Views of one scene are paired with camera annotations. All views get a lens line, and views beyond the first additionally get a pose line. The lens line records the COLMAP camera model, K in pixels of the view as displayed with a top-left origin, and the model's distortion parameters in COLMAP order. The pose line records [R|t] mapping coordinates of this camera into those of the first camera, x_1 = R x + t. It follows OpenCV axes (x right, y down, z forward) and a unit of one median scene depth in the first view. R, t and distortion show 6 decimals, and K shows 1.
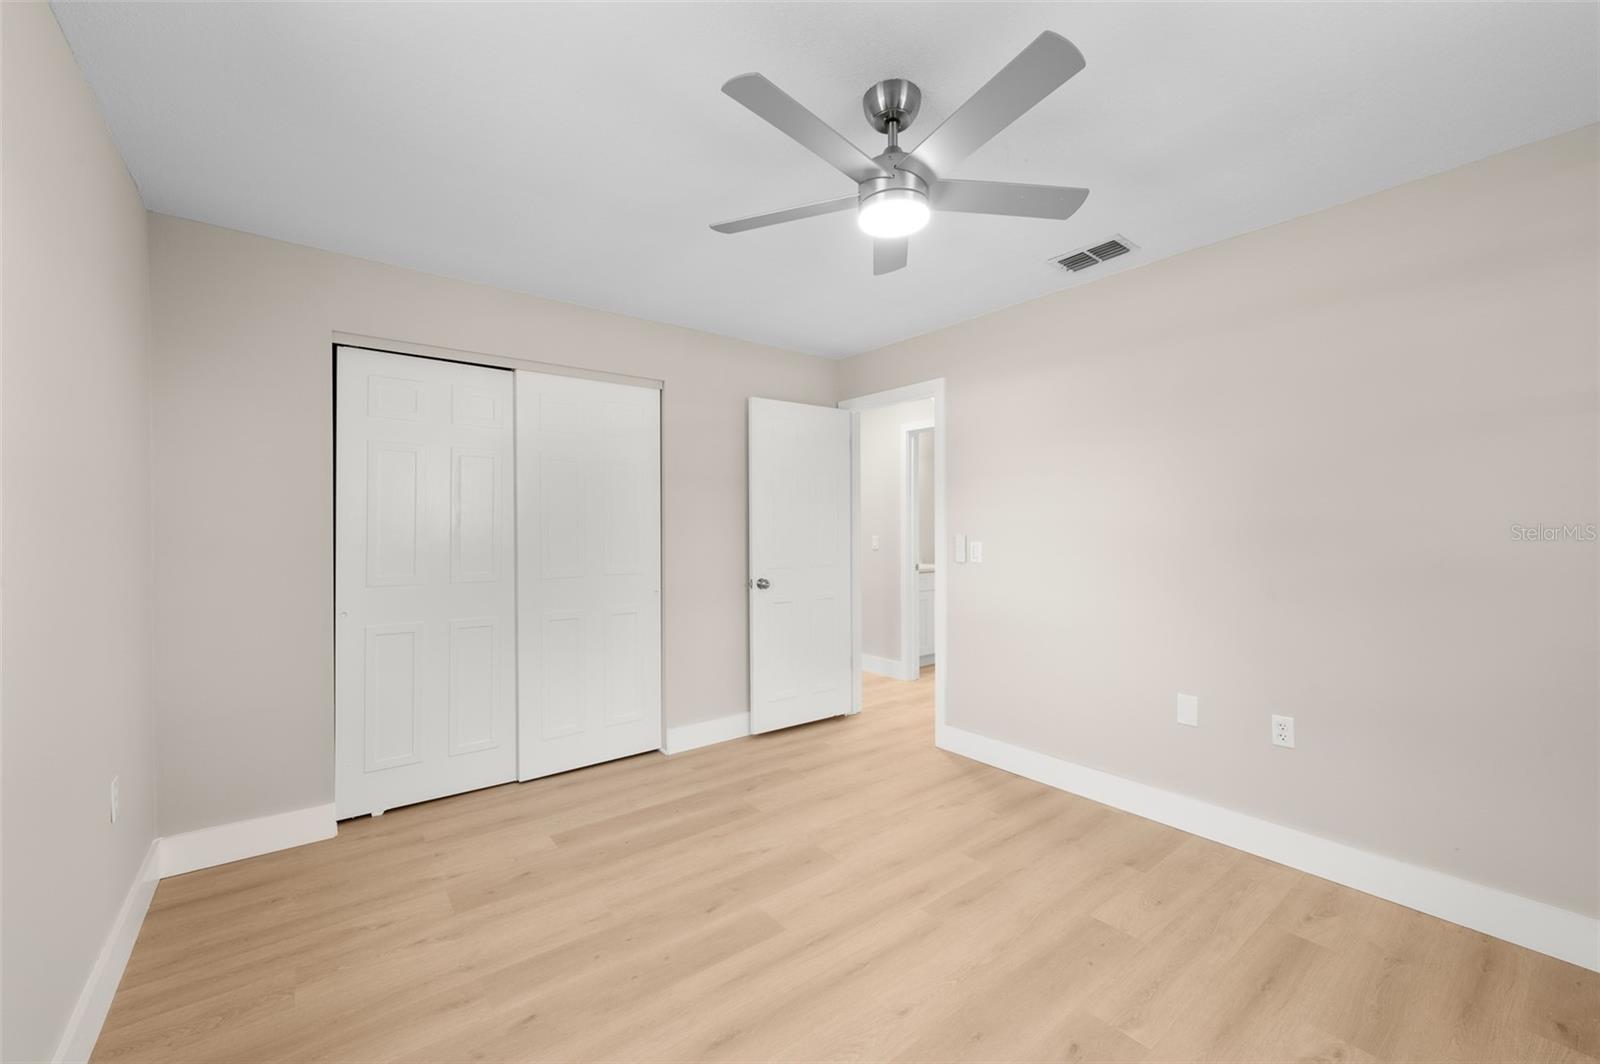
lens RADIAL K [[639.3, 0, 800.0], [0, 639.3, 529.1], [0, 0, 1]] dist [-0.004759, -0.000156]
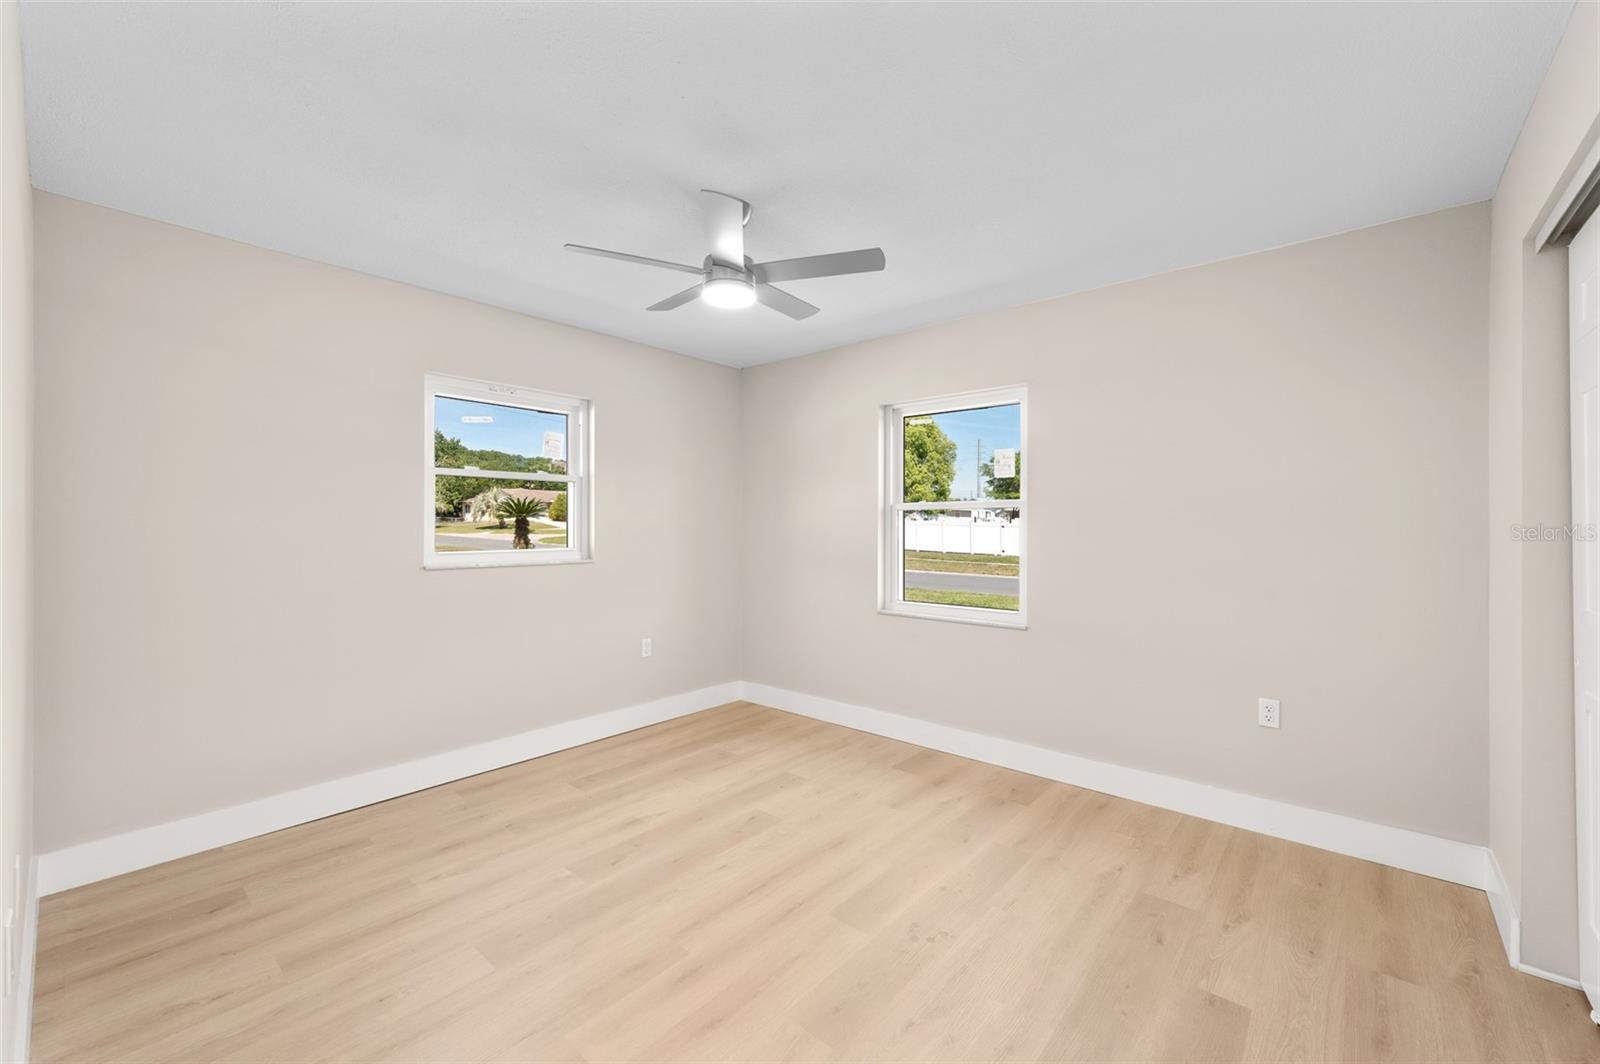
lens RADIAL K [[639.3, 0, 797.0], [0, 639.3, 535.2], [0, 0, 1]] dist [-0.004759, -0.000156]
pose [[-0.982404, 0.002656, -0.186747, 0.209408], [0.000789, 0.999949, 0.010074, 0.004321], [0.186764, 0.009749, -0.982356, 1.920169]]
